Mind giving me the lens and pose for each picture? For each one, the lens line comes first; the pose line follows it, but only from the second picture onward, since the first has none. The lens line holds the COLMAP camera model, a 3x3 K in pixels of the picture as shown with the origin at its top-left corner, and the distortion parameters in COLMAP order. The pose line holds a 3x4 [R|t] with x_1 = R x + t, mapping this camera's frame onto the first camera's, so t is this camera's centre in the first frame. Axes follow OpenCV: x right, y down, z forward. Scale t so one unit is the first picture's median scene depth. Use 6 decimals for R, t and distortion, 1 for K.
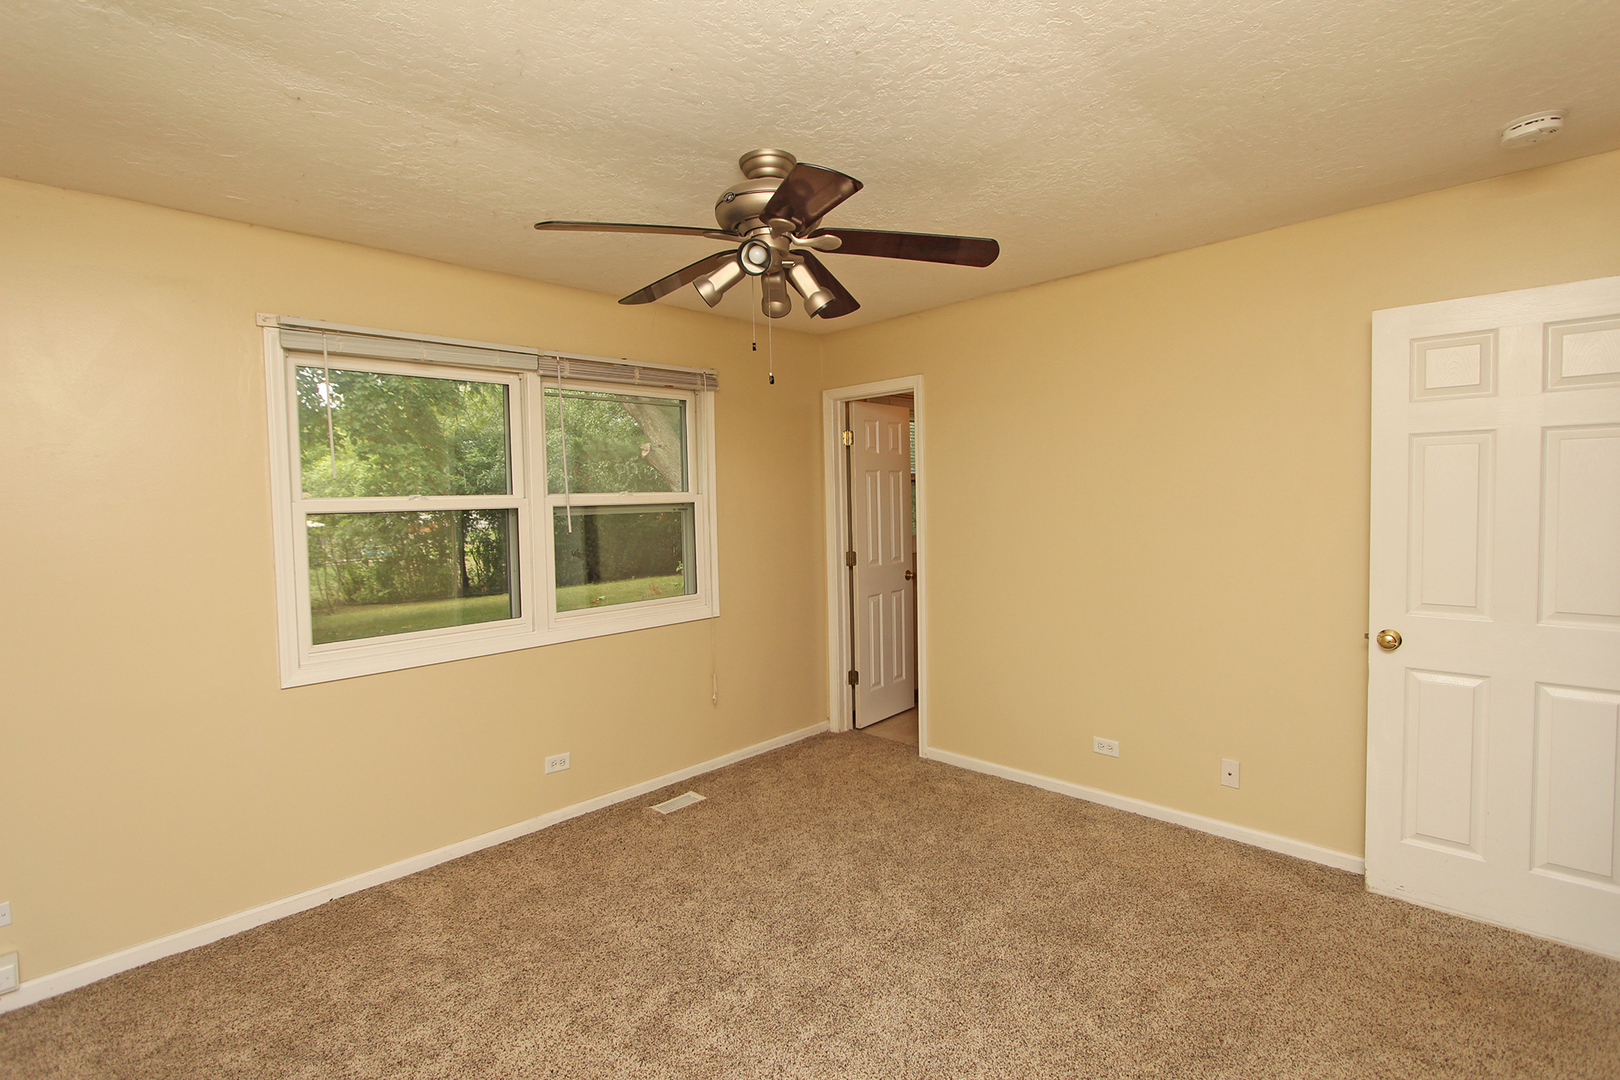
lens RADIAL K [[744.2, 0, 823.8], [0, 744.2, 534.3], [0, 0, 1]] dist [-0.019302, 0.002521]
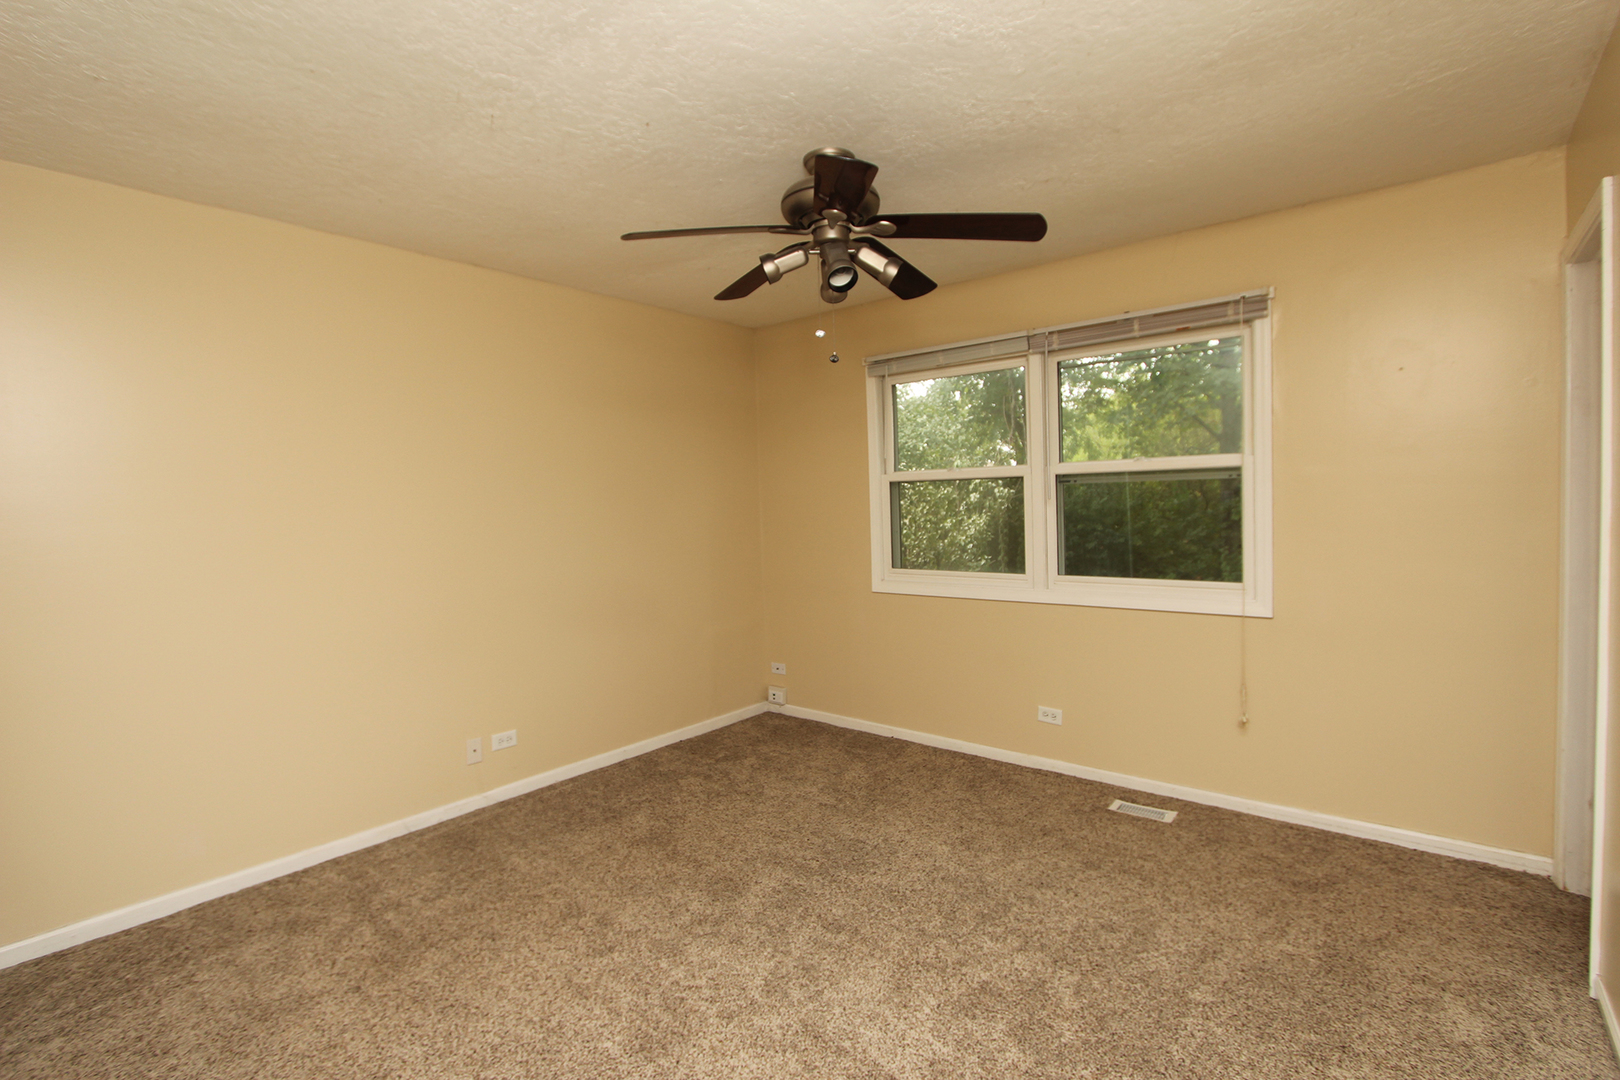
lens RADIAL K [[744.2, 0, 821.5], [0, 744.2, 535.4], [0, 0, 1]] dist [-0.019302, 0.002521]
pose [[0.084274, 0.061406, -0.994549, 0.681097], [-0.028486, 0.997840, 0.059196, -0.004059], [0.996035, 0.023342, 0.085841, 0.592812]]
